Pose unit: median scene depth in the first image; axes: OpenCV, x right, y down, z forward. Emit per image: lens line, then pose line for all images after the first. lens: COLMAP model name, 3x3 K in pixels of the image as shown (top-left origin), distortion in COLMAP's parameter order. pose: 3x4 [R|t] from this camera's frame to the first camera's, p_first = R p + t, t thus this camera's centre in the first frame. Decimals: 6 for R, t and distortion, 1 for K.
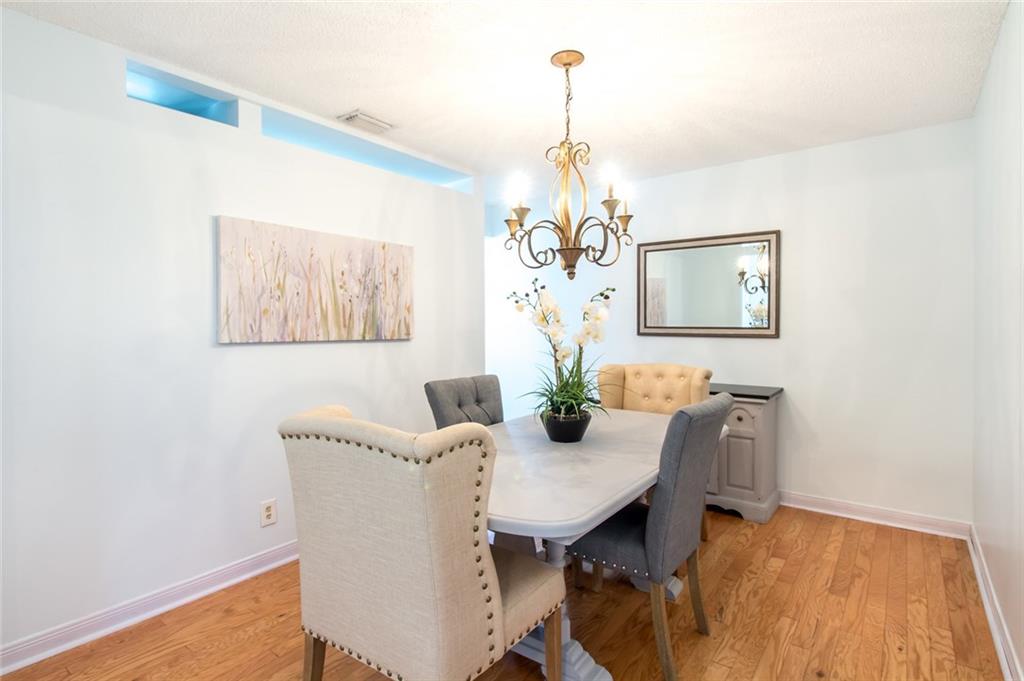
lens RADIAL K [[497.7, 0, 505.0], [0, 497.7, 342.3], [0, 0, 1]] dist [-0.002326, -0.000099]
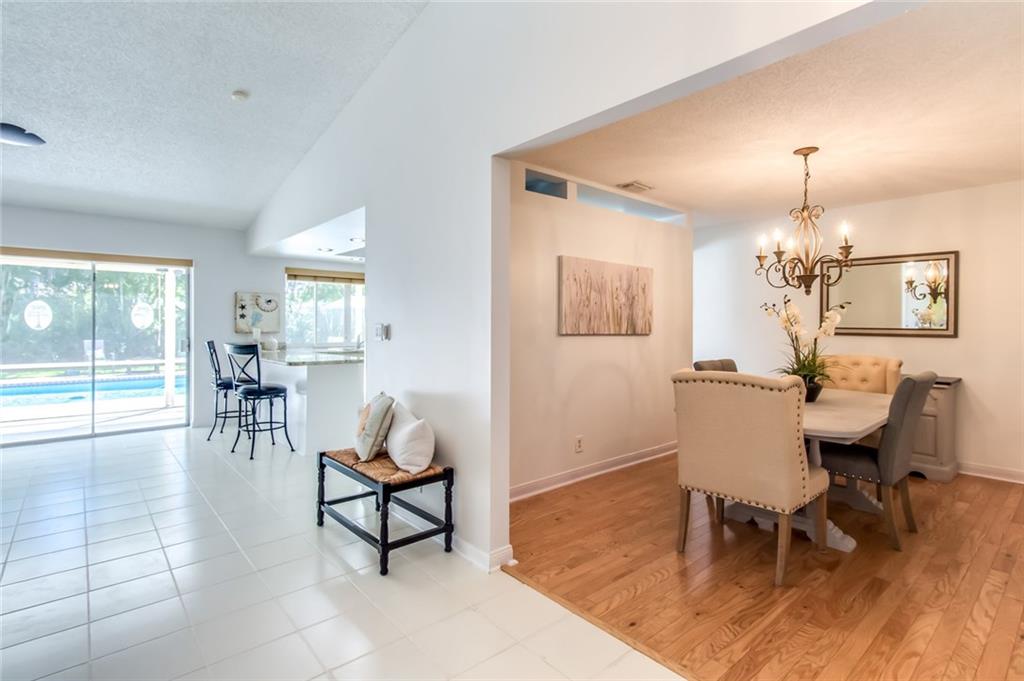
lens RADIAL K [[484.5, 0, 505.5], [0, 484.5, 331.7], [0, 0, 1]] dist [-0.000838, 0.000766]
pose [[0.978565, 0.012672, -0.205547, -0.352626], [-0.016938, 0.999676, -0.019009, 0.021728], [0.205239, 0.022083, 0.978463, -0.479490]]
